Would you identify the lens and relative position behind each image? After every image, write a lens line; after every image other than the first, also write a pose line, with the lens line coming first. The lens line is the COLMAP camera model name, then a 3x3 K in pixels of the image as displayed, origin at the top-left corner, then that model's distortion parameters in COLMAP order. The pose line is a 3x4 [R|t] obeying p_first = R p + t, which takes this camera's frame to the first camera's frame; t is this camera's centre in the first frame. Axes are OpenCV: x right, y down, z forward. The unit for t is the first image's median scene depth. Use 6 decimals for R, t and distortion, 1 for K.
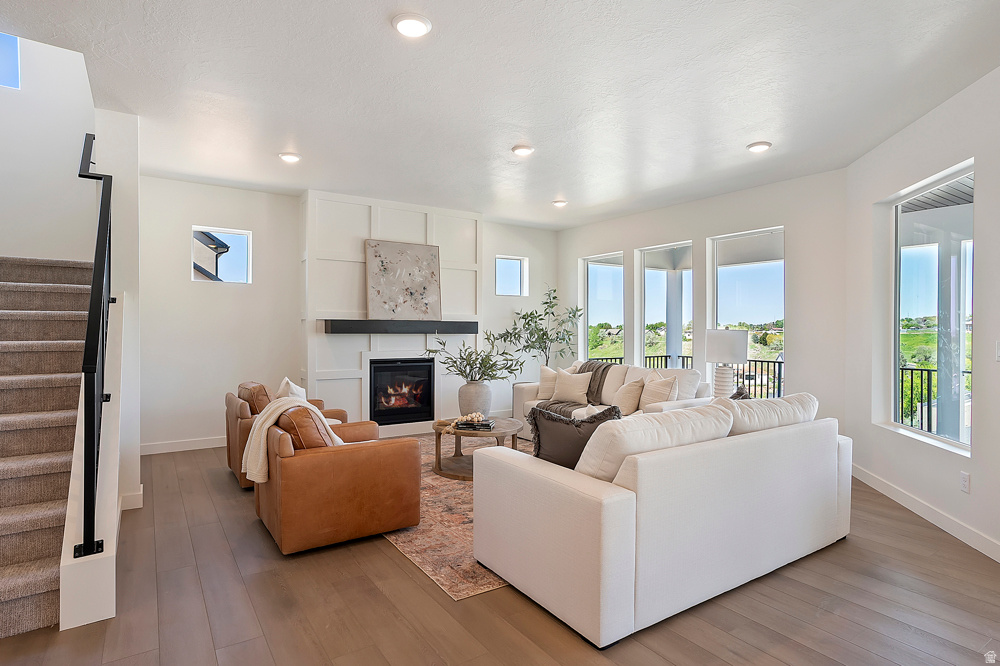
lens RADIAL K [[539.8, 0, 497.6], [0, 539.8, 330.9], [0, 0, 1]] dist [-0.007236, -0.002077]
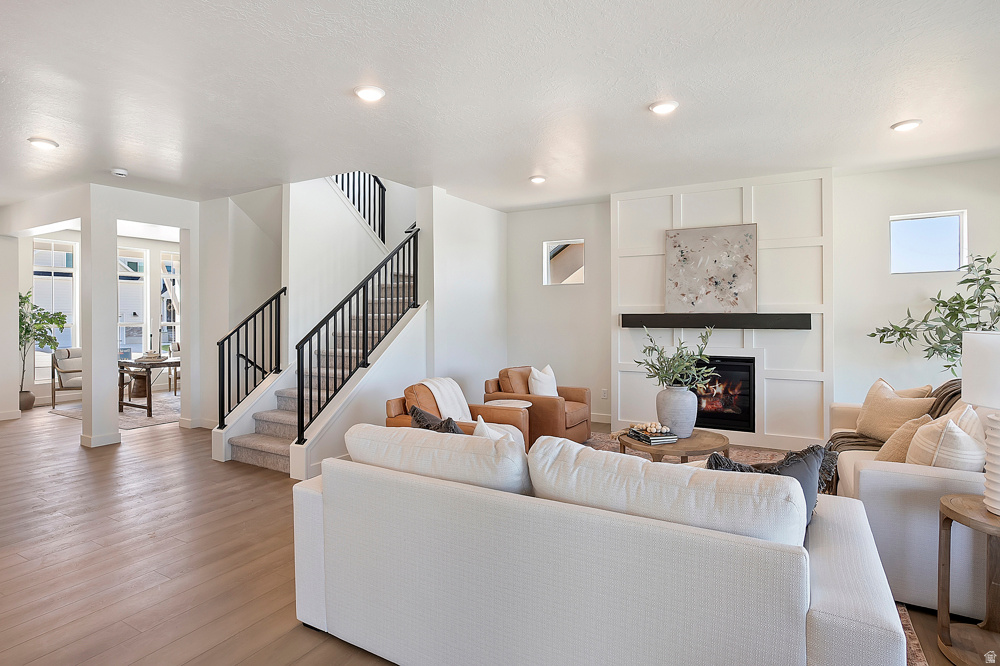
lens RADIAL K [[513.9, 0, 494.8], [0, 513.9, 324.3], [0, 0, 1]] dist [-0.000269, 0.000639]
pose [[0.455289, 0.003787, -0.890335, 0.421743], [-0.004258, 0.999989, 0.002075, -0.001682], [0.890333, 0.002847, 0.455300, 0.290073]]
